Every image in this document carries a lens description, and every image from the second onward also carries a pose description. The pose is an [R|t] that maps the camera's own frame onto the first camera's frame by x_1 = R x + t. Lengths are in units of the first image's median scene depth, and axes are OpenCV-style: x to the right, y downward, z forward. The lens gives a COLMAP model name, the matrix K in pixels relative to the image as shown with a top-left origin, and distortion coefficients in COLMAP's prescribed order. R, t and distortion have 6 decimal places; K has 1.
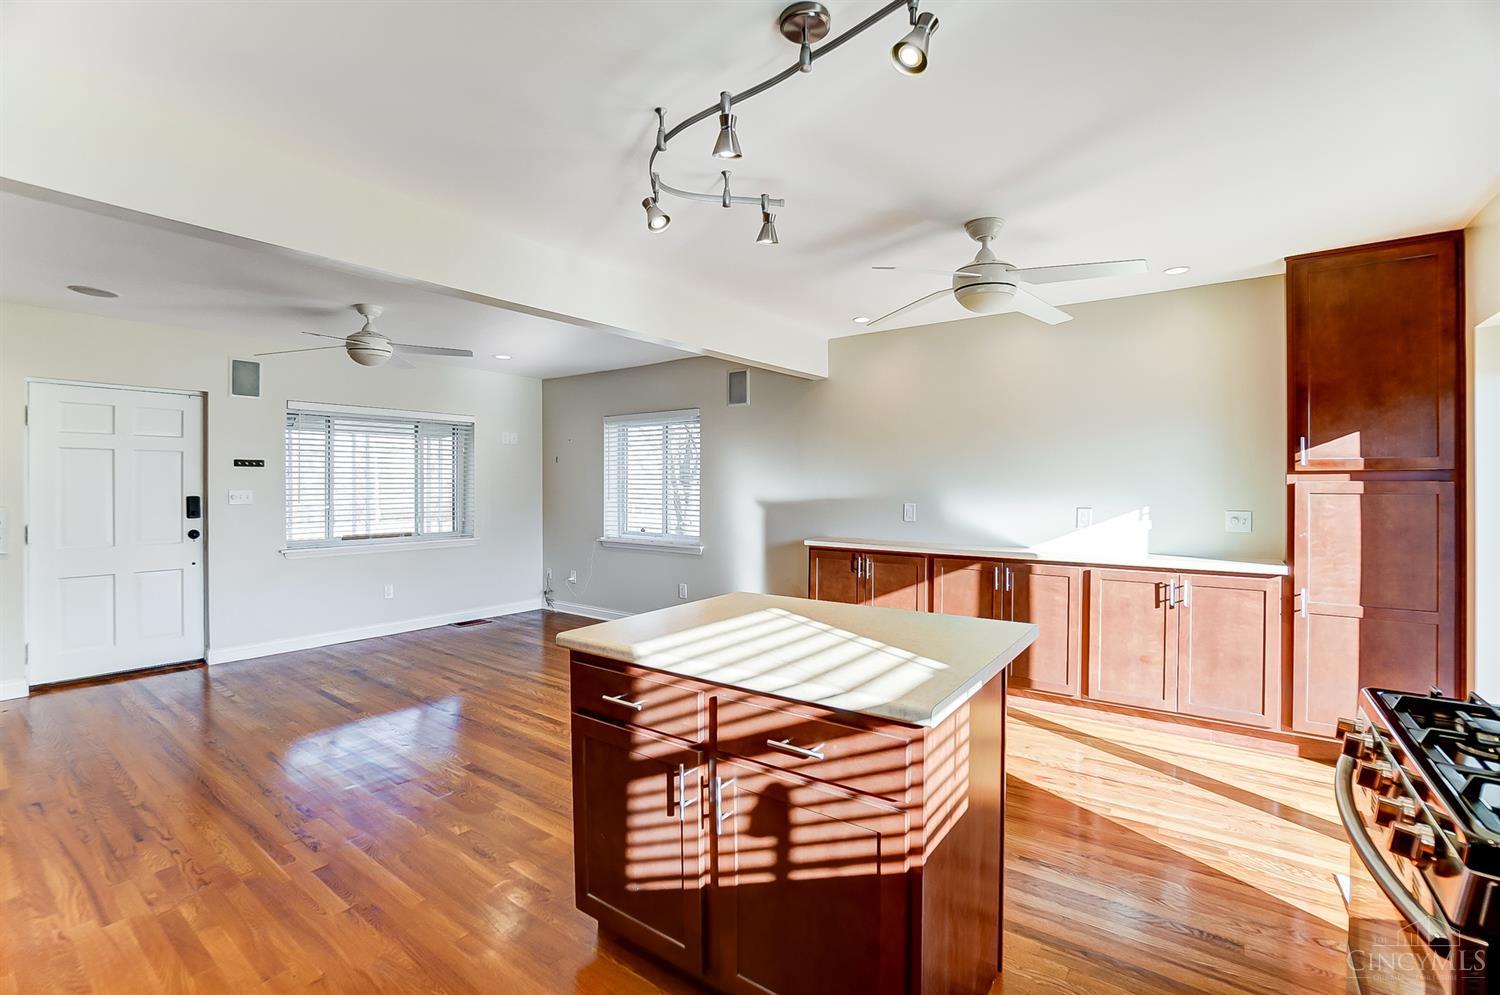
lens RADIAL K [[668.1, 0, 745.9], [0, 668.1, 486.8], [0, 0, 1]] dist [-0.065851, 0.023897]
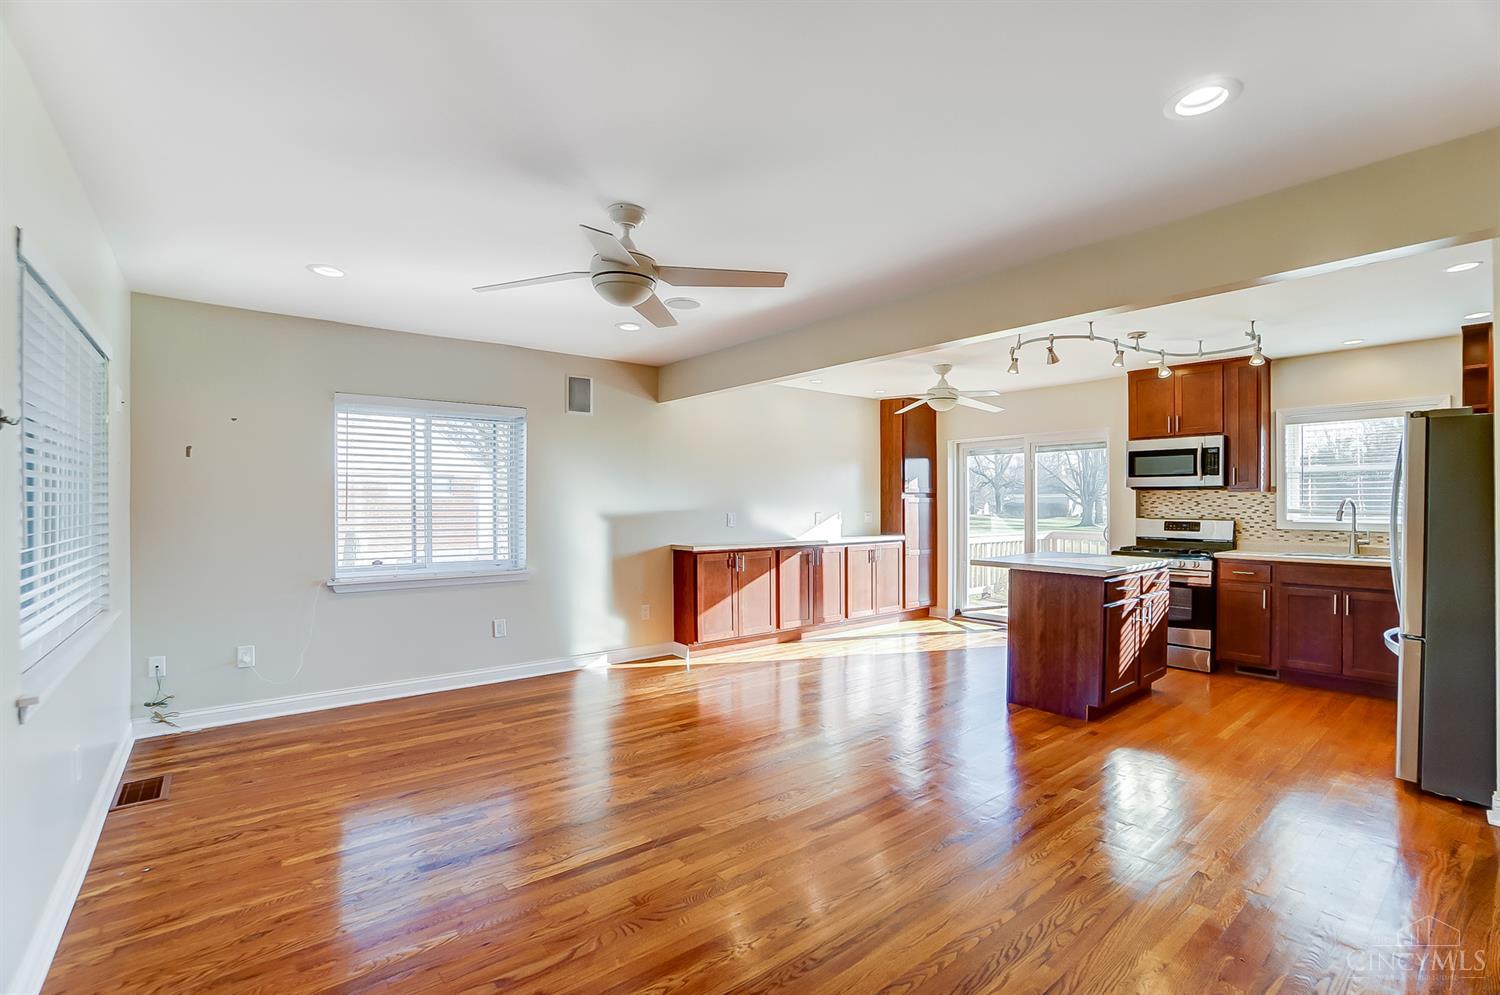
lens RADIAL K [[673.2, 0, 743.5], [0, 673.2, 509.5], [0, 0, 1]] dist [-0.096199, 0.041341]
pose [[0.251587, -0.011293, 0.967769, -1.026985], [0.004575, 0.999935, 0.010479, 0.004801], [-0.967824, 0.001792, 0.251623, 0.646014]]
